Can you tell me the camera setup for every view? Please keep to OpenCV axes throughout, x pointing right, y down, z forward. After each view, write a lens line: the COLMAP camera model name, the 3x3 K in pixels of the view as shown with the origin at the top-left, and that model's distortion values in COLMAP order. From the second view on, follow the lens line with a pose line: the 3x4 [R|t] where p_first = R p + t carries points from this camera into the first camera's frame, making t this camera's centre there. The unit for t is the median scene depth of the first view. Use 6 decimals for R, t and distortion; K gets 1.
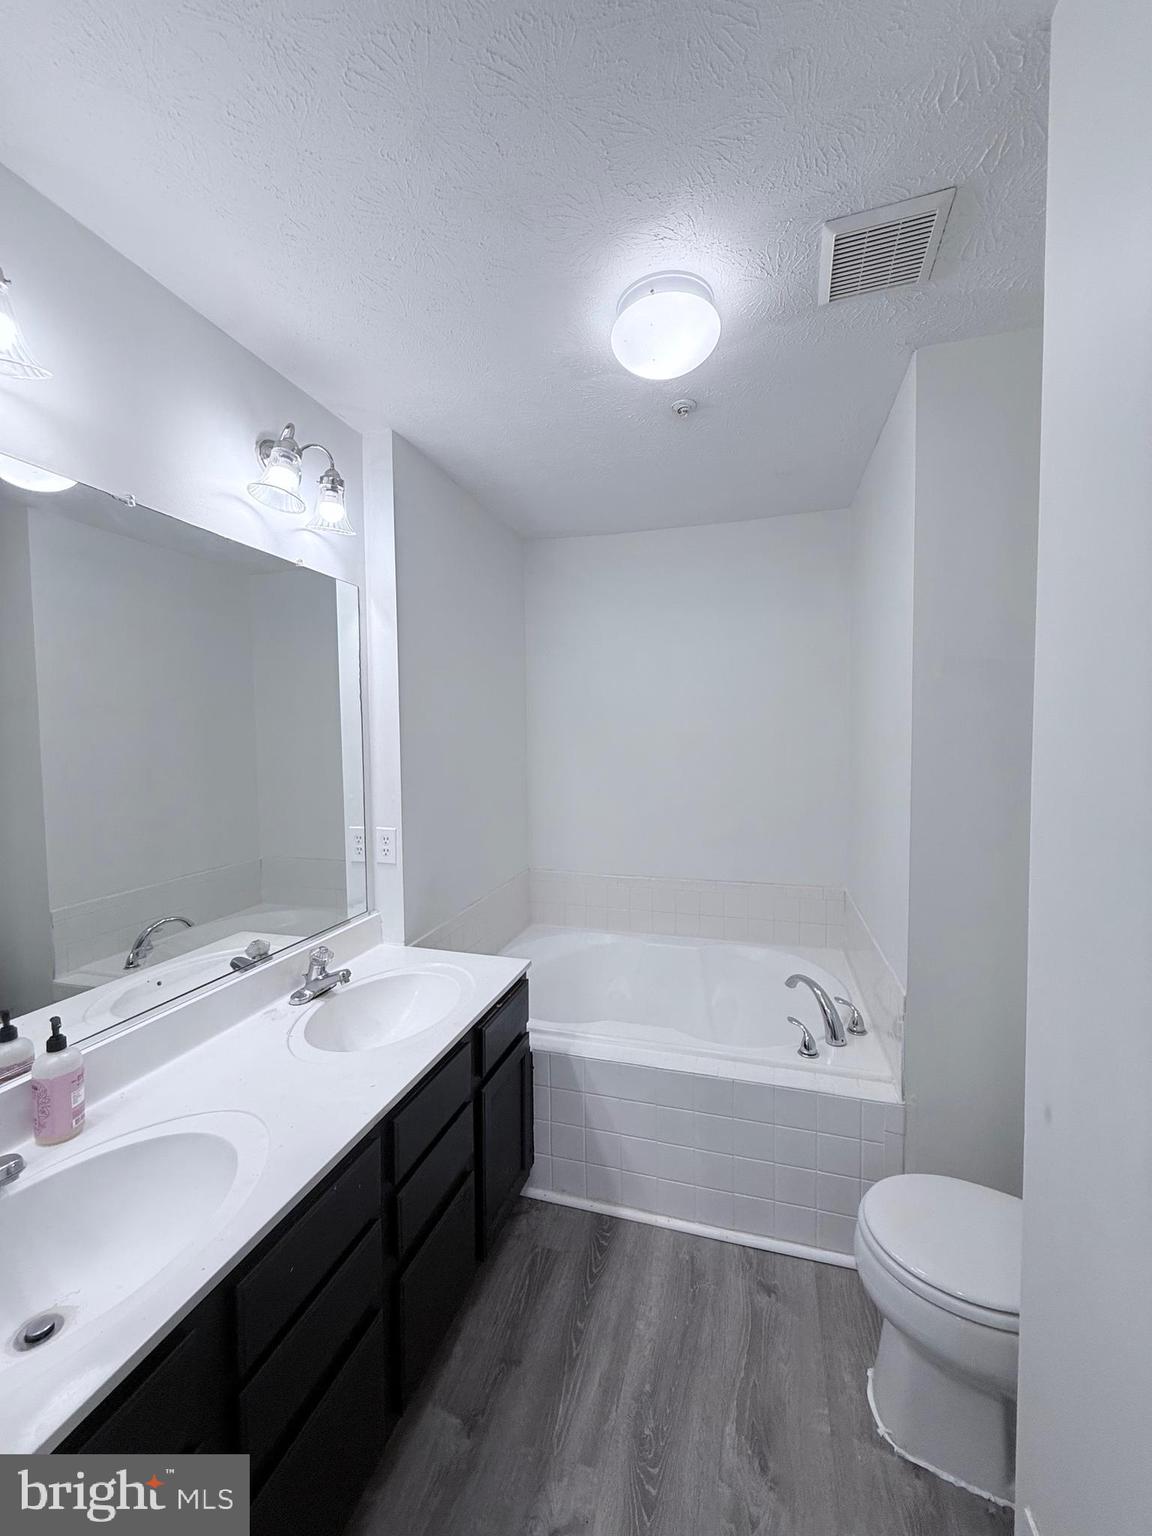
lens RADIAL K [[611.5, 0, 569.4], [0, 611.5, 765.2], [0, 0, 1]] dist [-0.002581, 0.000485]
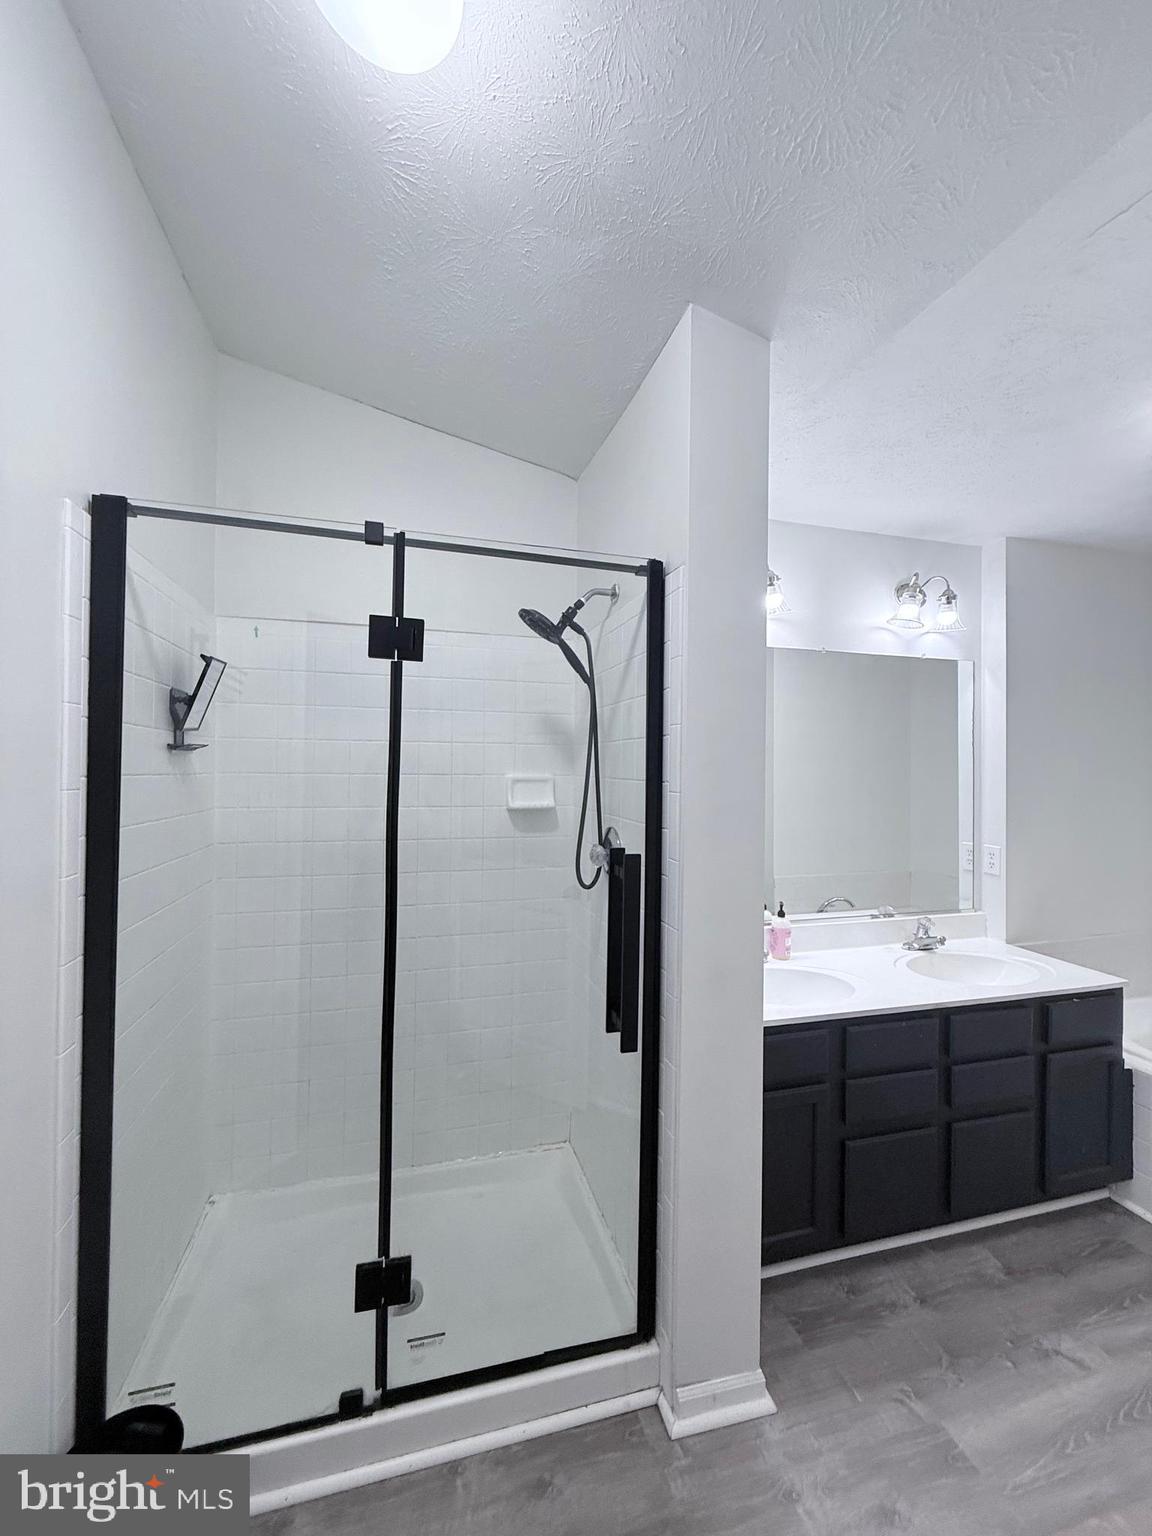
lens RADIAL K [[611.5, 0, 575.7], [0, 611.5, 769.1], [0, 0, 1]] dist [-0.002581, 0.000485]
pose [[0.530166, 0.007846, -0.847858, 0.384533], [-0.052392, 0.998350, -0.023522, 0.022226], [0.846274, 0.056892, 0.529702, -0.503329]]
